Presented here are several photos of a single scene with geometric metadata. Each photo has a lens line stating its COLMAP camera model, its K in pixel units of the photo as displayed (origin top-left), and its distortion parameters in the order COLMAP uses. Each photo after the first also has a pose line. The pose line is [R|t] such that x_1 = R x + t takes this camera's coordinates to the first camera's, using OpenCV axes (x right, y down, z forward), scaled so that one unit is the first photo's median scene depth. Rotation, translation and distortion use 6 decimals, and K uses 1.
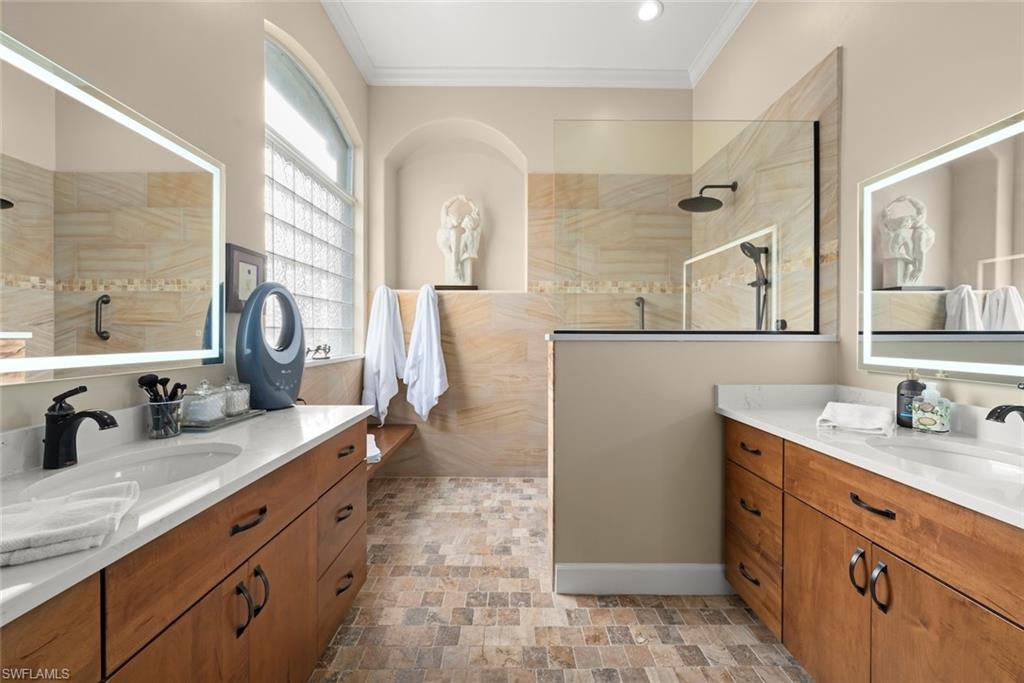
lens RADIAL K [[371.7, 0, 519.3], [0, 371.7, 334.8], [0, 0, 1]] dist [-0.002023, 0.001060]
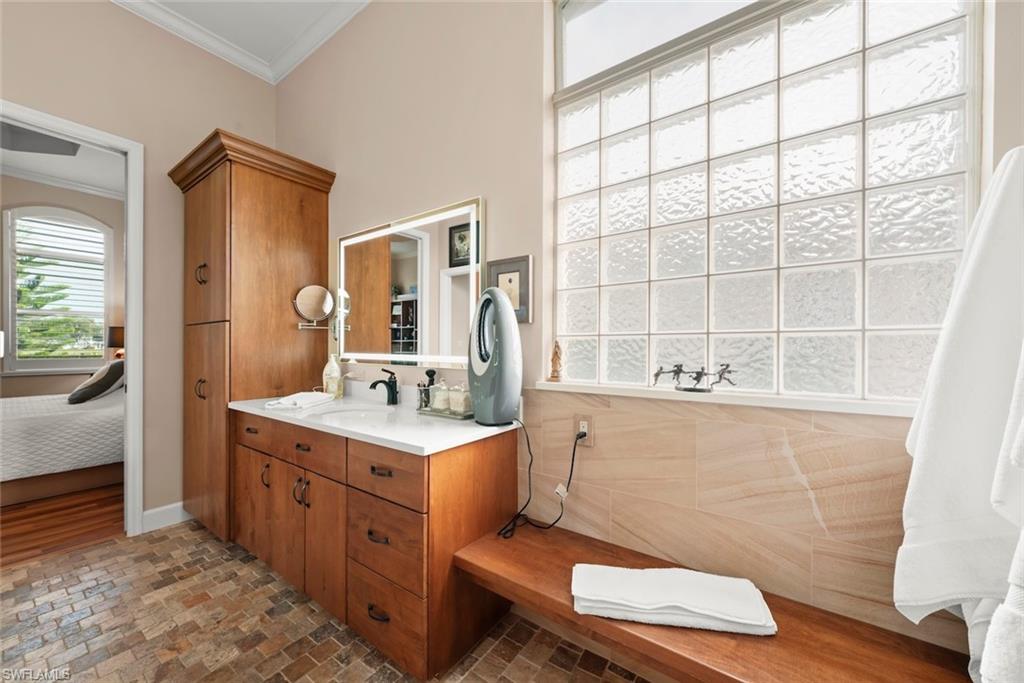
lens RADIAL K [[391.8, 0, 512.7], [0, 391.8, 346.0], [0, 0, 1]] dist [0.000606, -0.000672]
pose [[-0.604520, -0.002753, -0.796585, 0.060761], [-0.000950, 0.999996, -0.002735, 0.003757], [0.796589, -0.000896, -0.604521, 1.056134]]
